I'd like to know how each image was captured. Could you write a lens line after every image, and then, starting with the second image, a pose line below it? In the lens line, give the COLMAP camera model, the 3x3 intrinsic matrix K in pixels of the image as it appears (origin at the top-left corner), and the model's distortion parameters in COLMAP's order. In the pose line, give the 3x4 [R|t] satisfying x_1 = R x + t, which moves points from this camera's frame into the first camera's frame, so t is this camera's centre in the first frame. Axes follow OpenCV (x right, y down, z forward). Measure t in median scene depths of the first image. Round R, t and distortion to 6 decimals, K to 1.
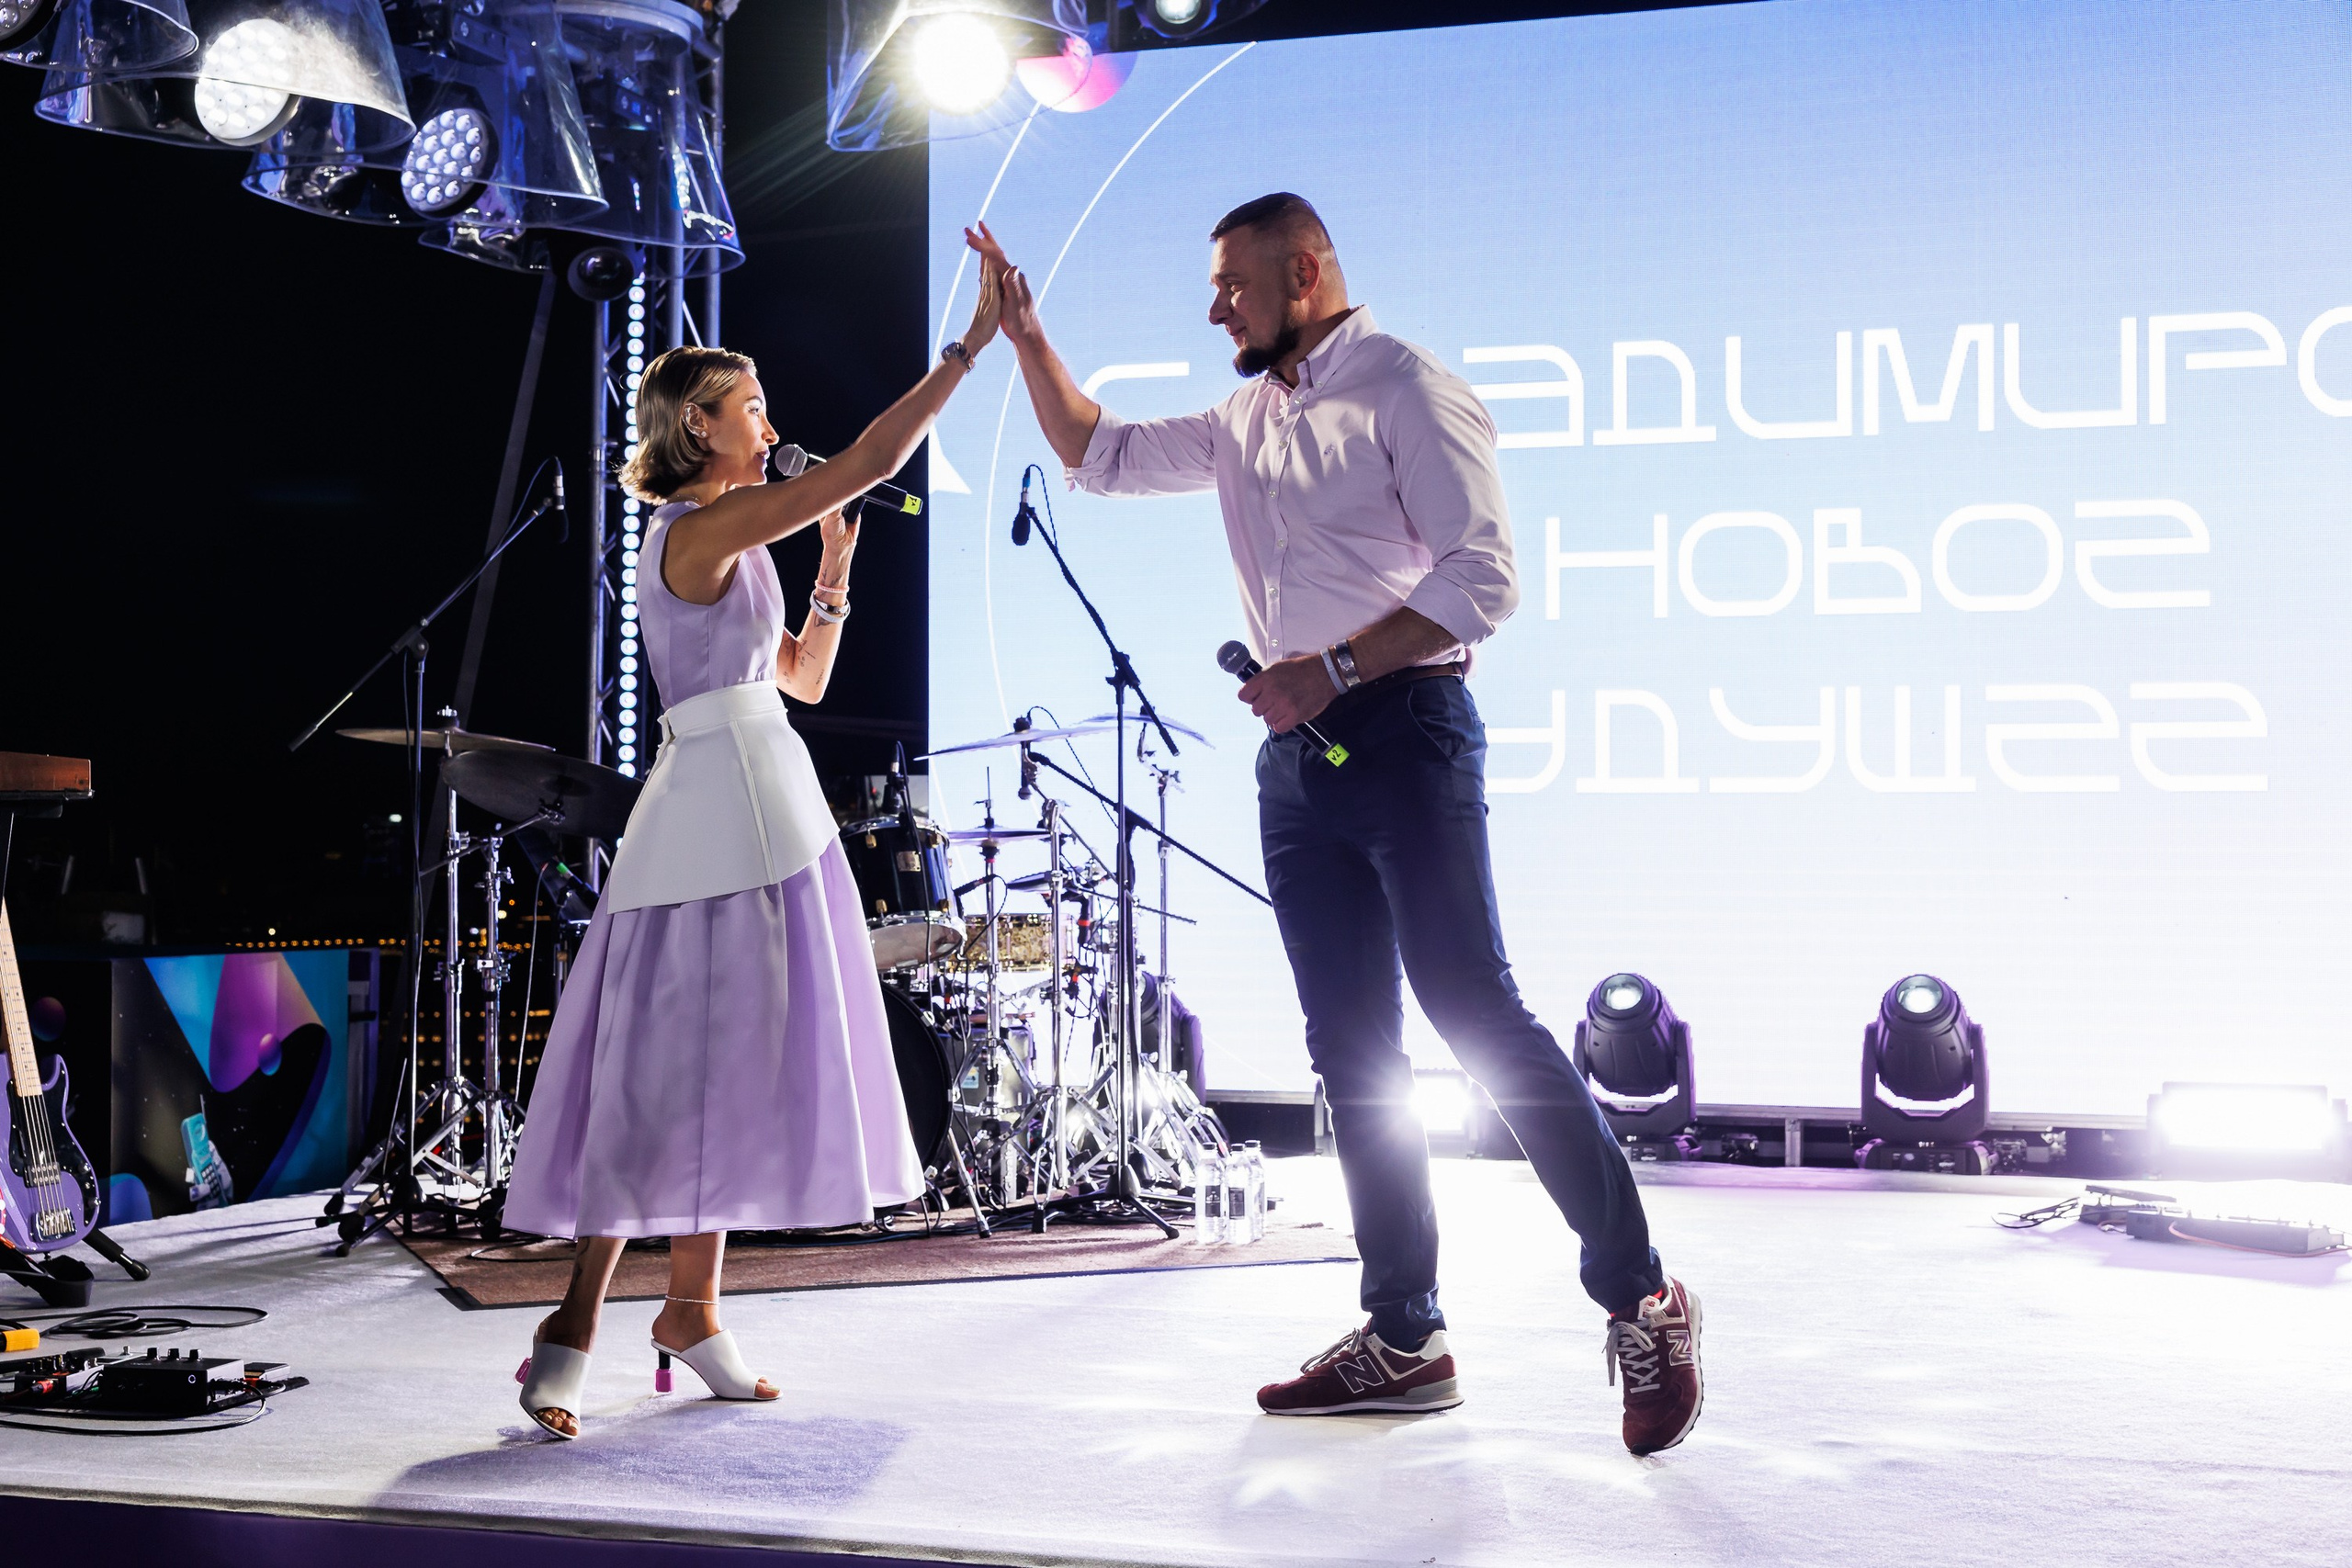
lens RADIAL K [[3229.0, 0, 1176.6], [0, 3229.0, 762.4], [0, 0, 1]] dist [0.046800, 0.000000]
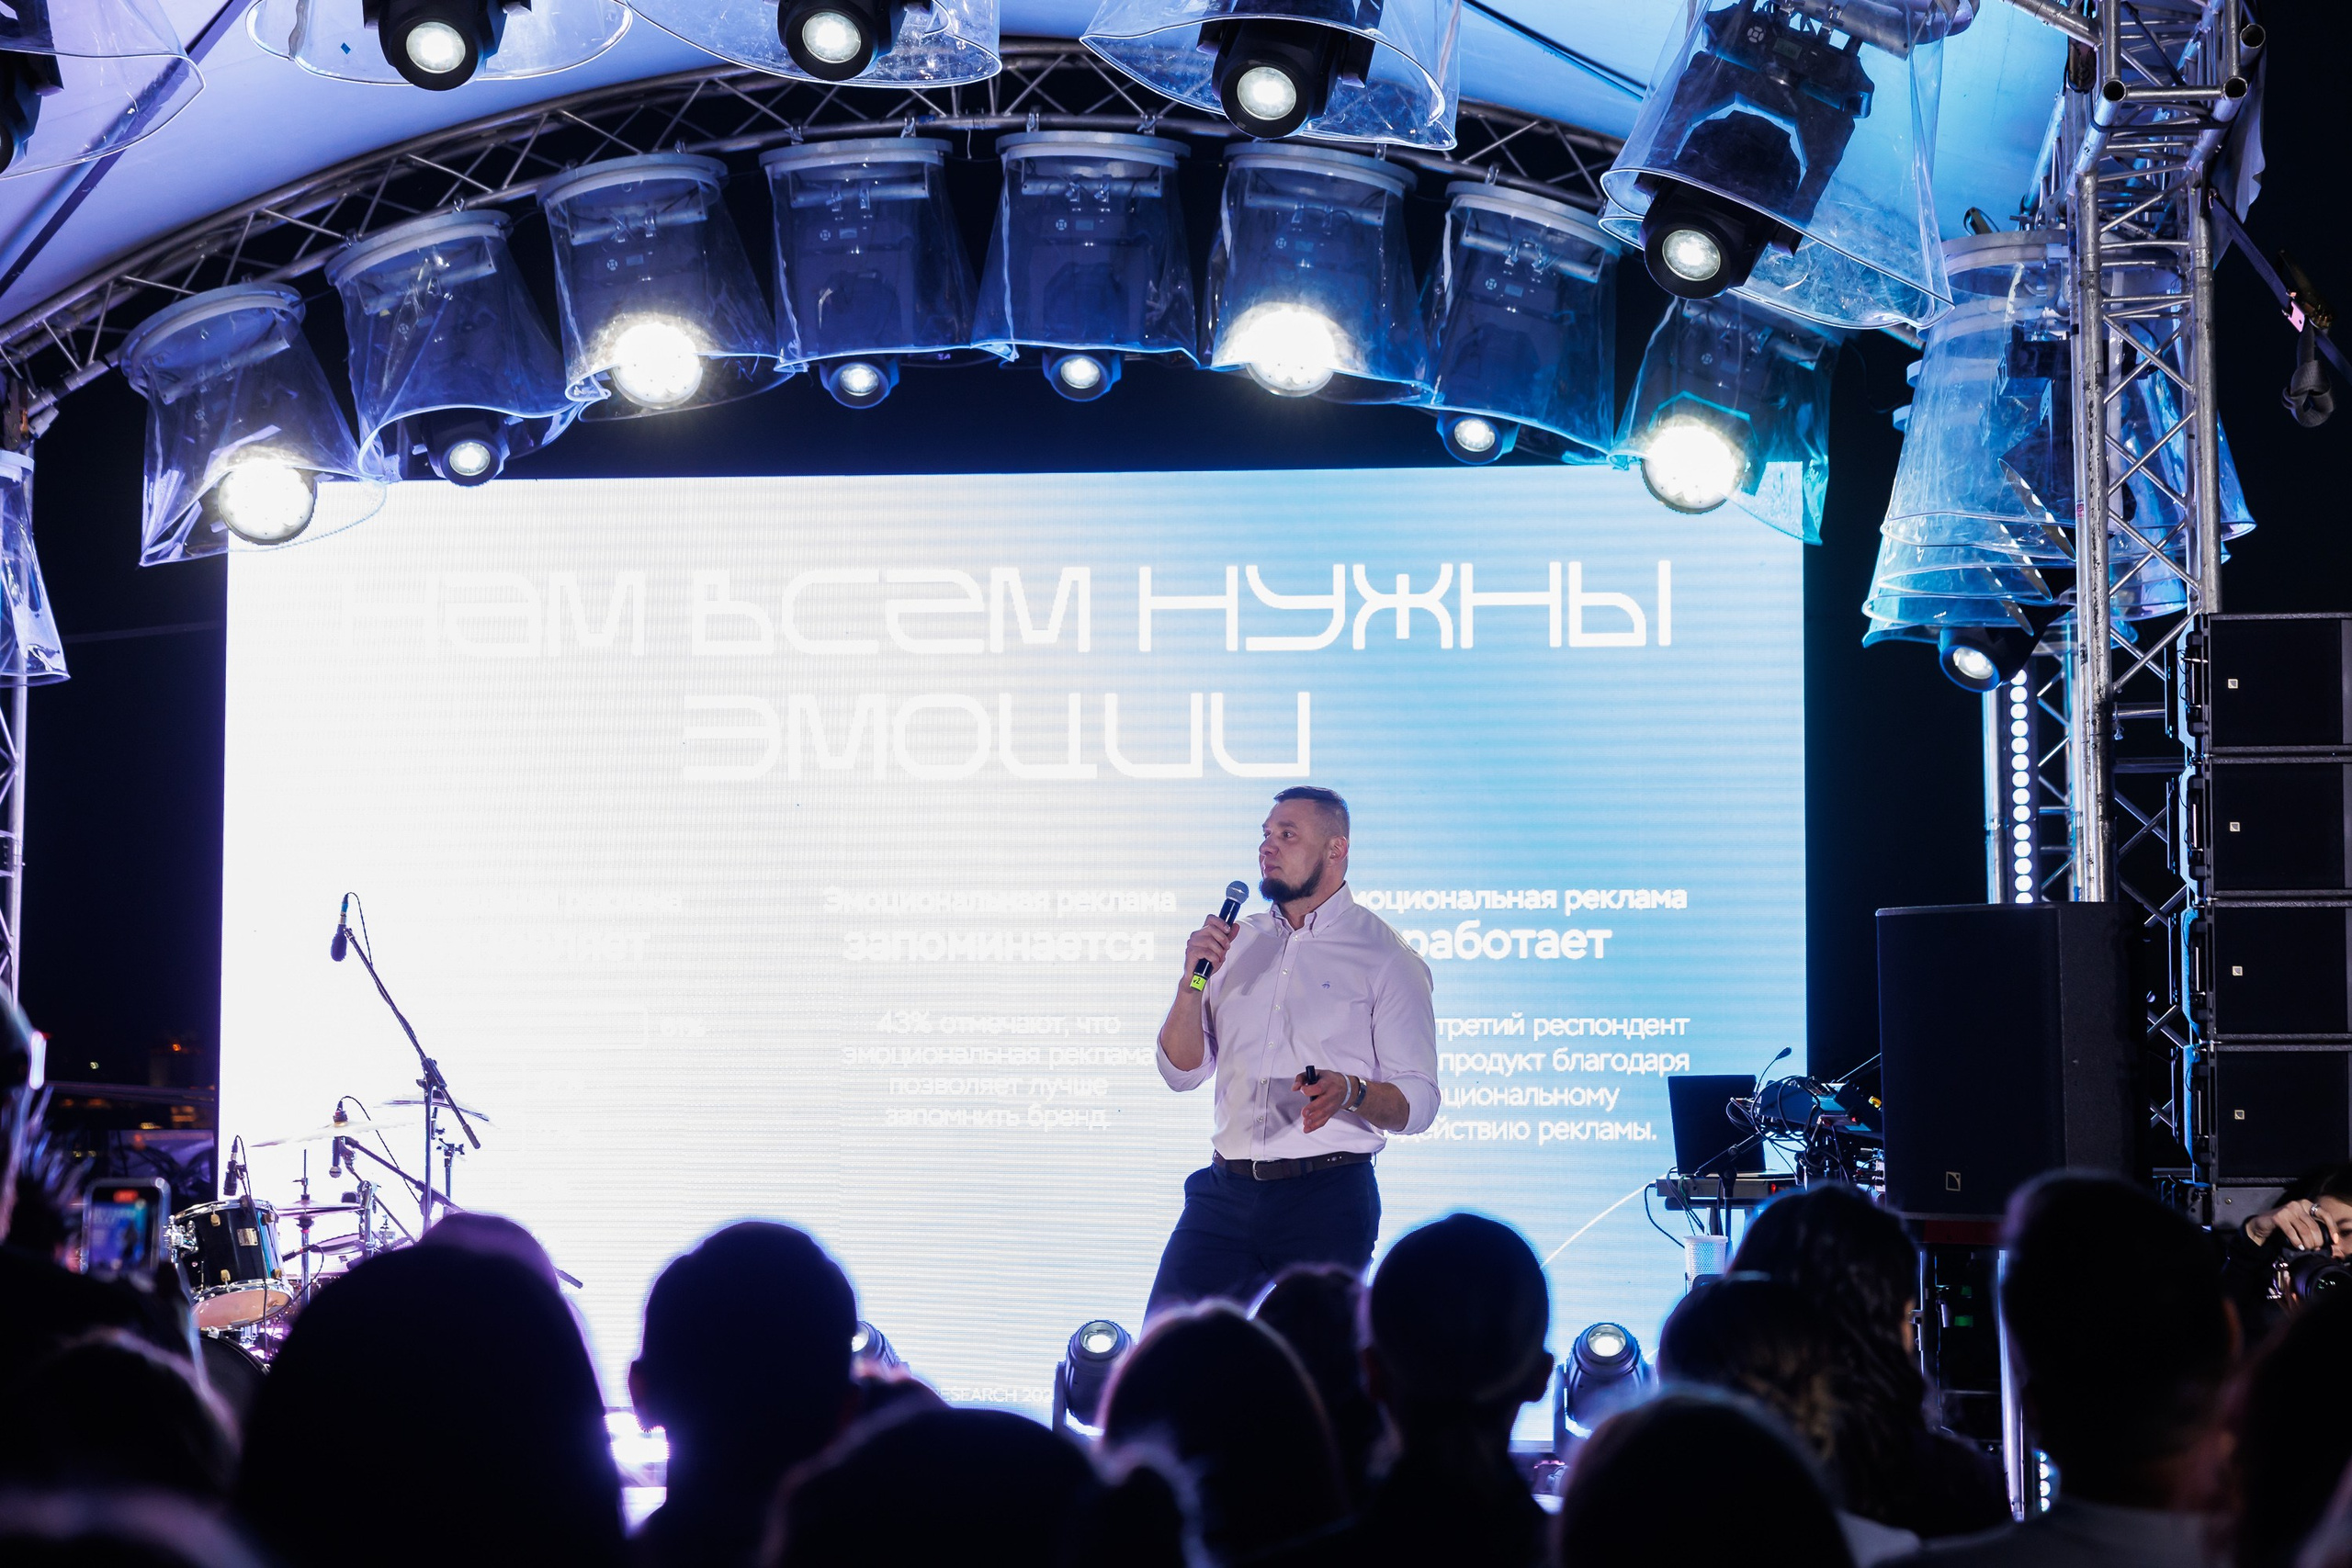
lens RADIAL K [[4780.7, 0, 1276.5], [0, 4780.7, 769.6], [0, 0, 1]] dist [0.094976, 0.000000]
pose [[0.978873, 0.017845, 0.203688, -0.071193], [-0.009957, 0.999163, -0.039685, -0.070846], [-0.204225, 0.036818, 0.978231, -0.773516]]
